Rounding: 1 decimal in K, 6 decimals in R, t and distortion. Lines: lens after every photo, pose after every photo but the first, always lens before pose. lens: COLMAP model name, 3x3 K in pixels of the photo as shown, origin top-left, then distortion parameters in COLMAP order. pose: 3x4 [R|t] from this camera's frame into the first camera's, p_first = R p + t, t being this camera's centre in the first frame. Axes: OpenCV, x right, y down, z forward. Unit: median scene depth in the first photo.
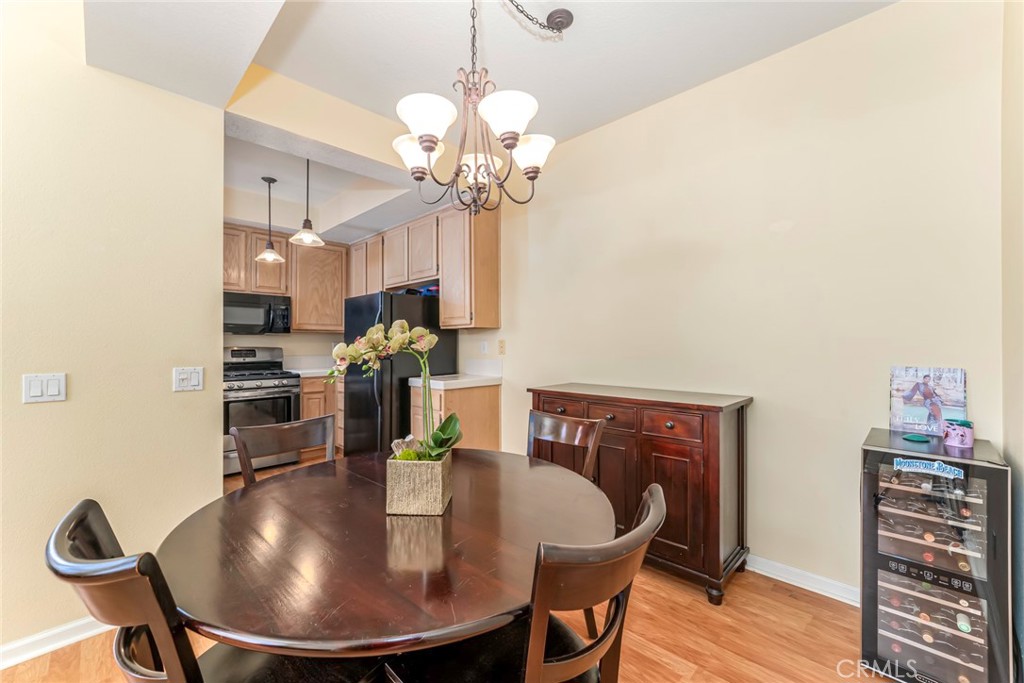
lens RADIAL K [[414.0, 0, 508.8], [0, 414.0, 346.1], [0, 0, 1]] dist [-0.001491, 0.000048]
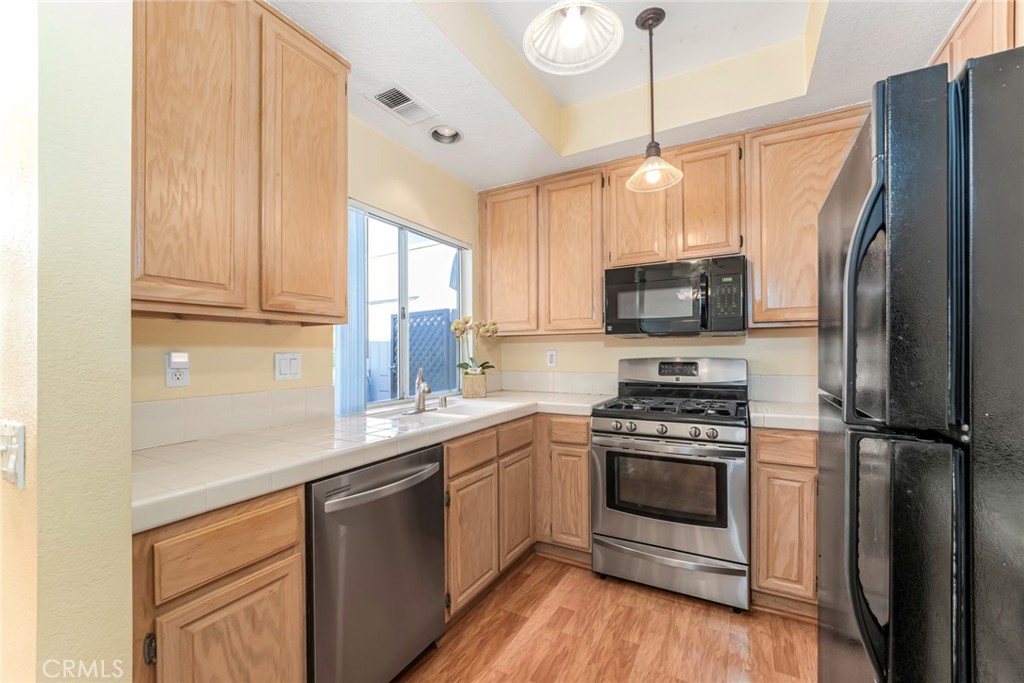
lens RADIAL K [[418.7, 0, 513.0], [0, 418.7, 352.1], [0, 0, 1]] dist [-0.003009, -0.000167]
pose [[0.270891, -0.003123, -0.962605, -0.131608], [0.002423, 0.999994, -0.002563, -0.005033], [0.962607, -0.001638, 0.270897, 0.625050]]
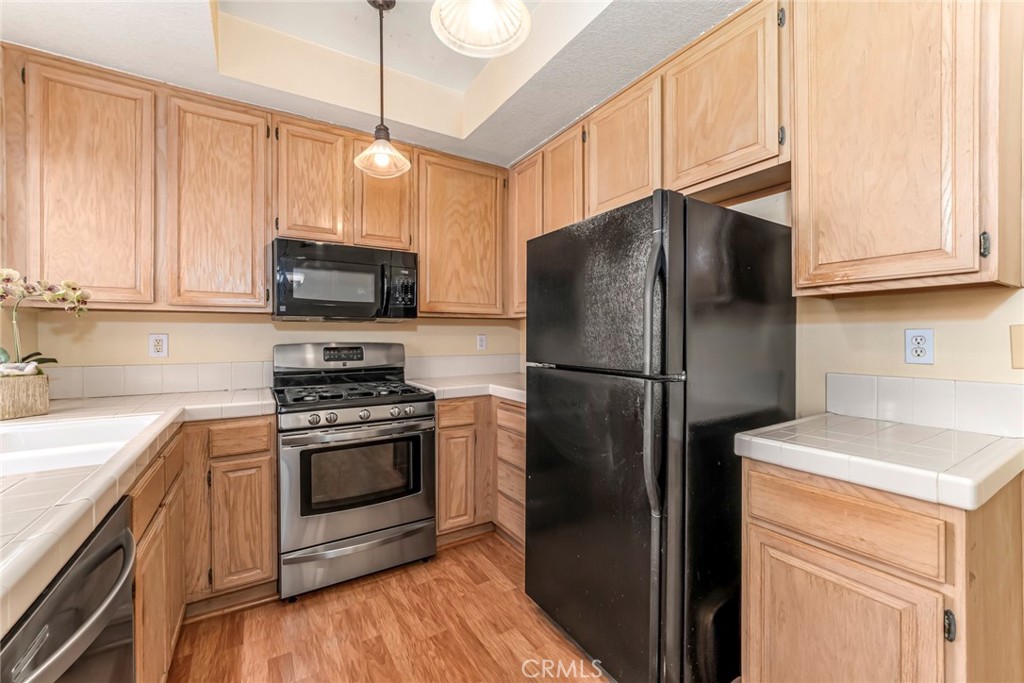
lens RADIAL K [[416.9, 0, 512.0], [0, 416.9, 341.5], [0, 0, 1]] dist [-0.000825, 0.000131]
pose [[0.972119, -0.000121, -0.234487, -0.278507], [0.001554, 0.999981, 0.005926, -0.002829], [0.234482, -0.006125, 0.972101, 0.495182]]
